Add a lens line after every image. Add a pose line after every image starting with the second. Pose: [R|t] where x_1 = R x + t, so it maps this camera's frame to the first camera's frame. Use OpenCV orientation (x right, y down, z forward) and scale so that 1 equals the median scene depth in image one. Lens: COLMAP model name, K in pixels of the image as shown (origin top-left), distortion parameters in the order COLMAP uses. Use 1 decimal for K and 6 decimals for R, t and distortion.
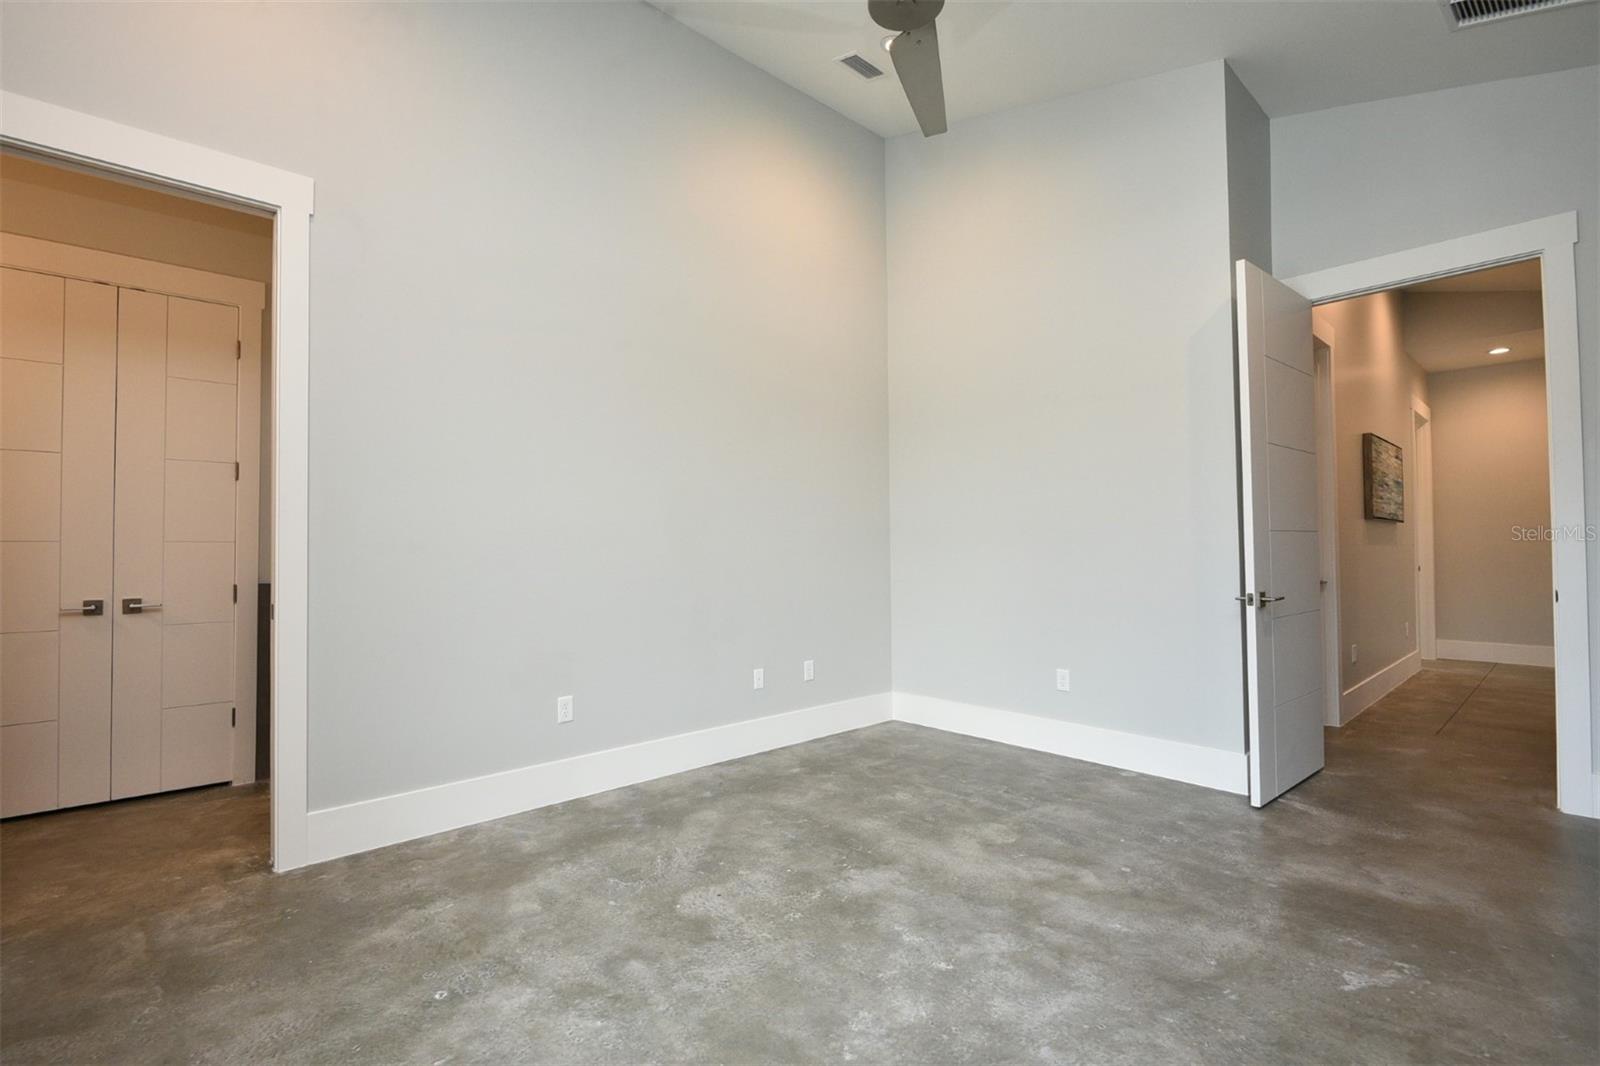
lens RADIAL K [[730.0, 0, 800.0], [0, 730.0, 533.0], [0, 0, 1]] dist [0.001511, -0.008293]
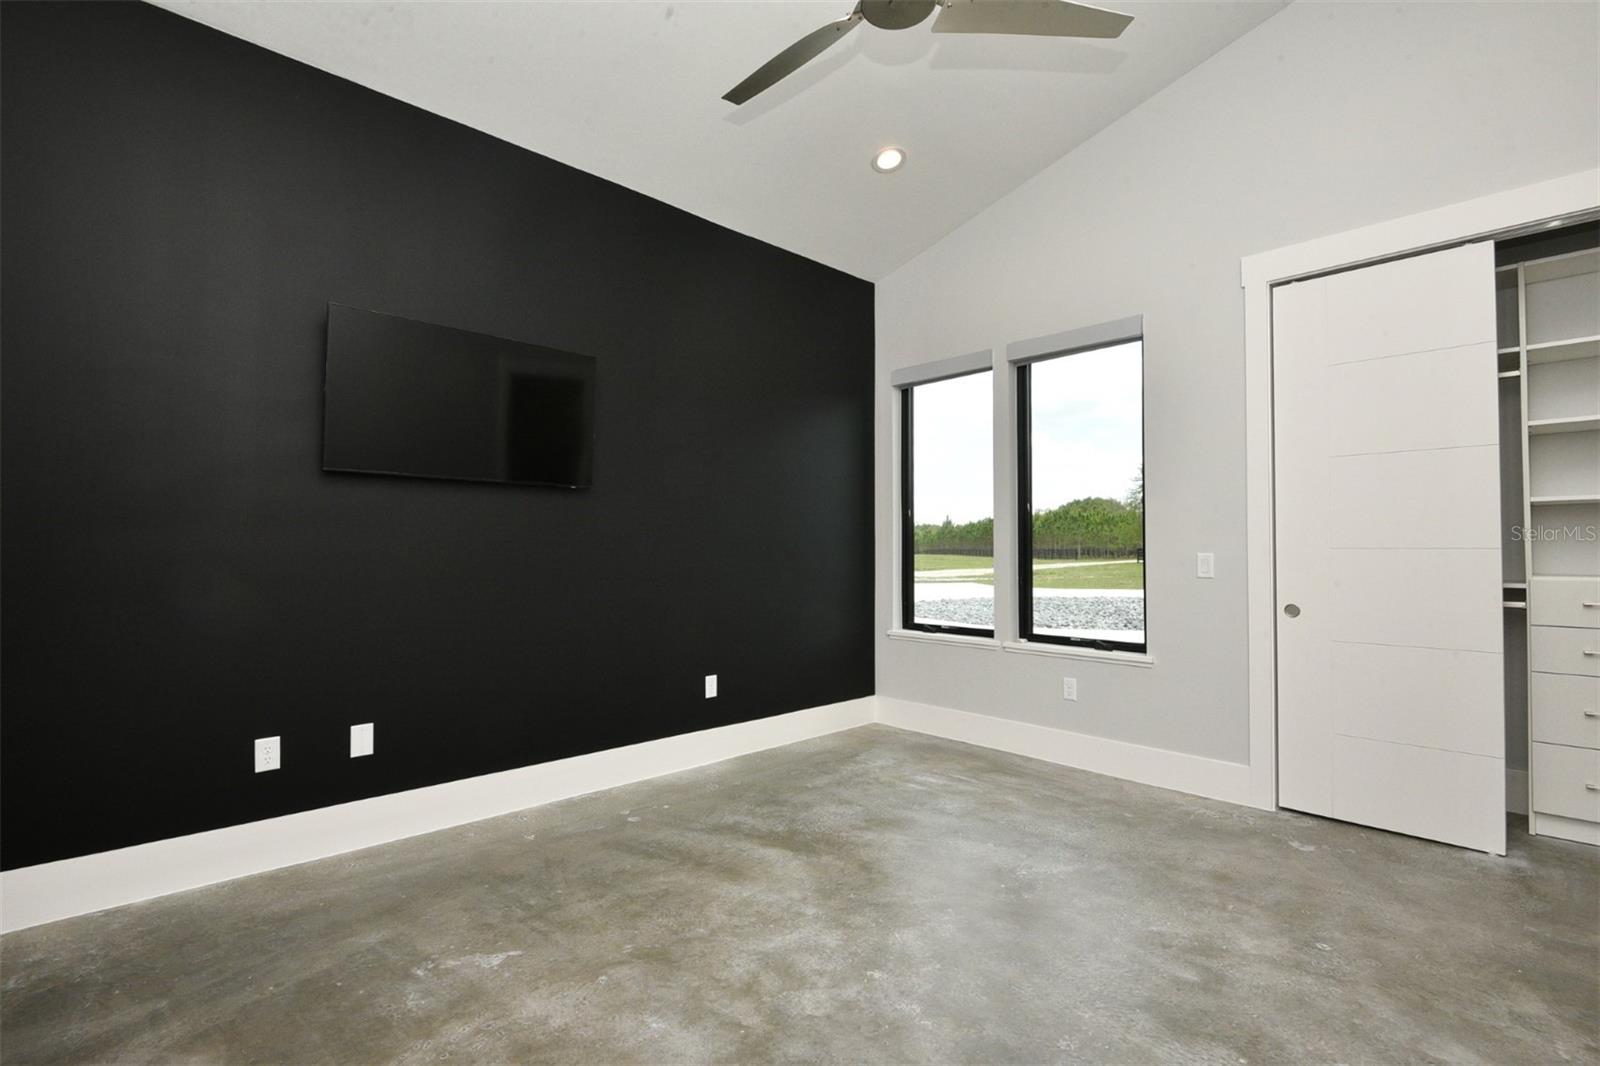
lens RADIAL K [[730.0, 0, 800.0], [0, 730.0, 533.0], [0, 0, 1]] dist [0.001511, -0.008293]
pose [[-0.999571, 0.008115, -0.028149, 0.306707], [0.009512, 0.998711, -0.049859, 0.040109], [0.027708, -0.050105, -0.998360, 1.914595]]
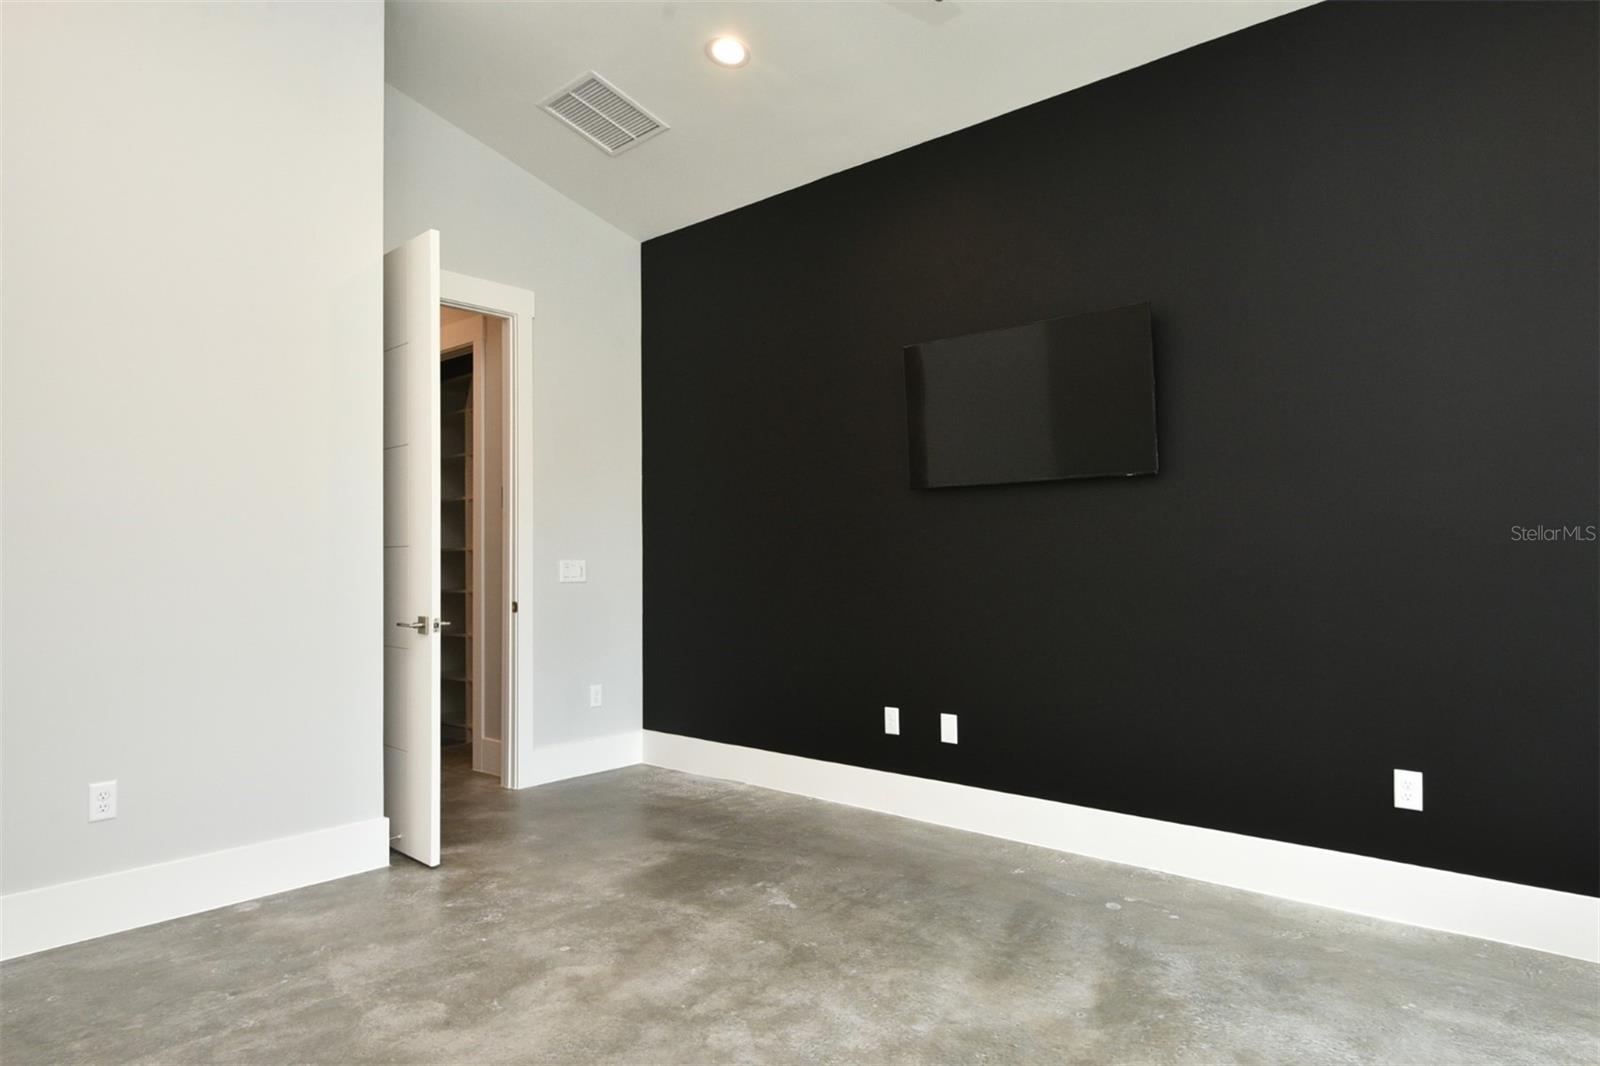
lens RADIAL K [[955.4, 0, 800.0], [0, 955.4, 533.0], [0, 0, 1]] dist [0.002298, -0.003426]
pose [[-0.115896, 0.036686, 0.992584, -0.850021], [-0.016901, 0.999100, -0.038901, 0.026365], [-0.993118, -0.021284, -0.115172, 1.062544]]
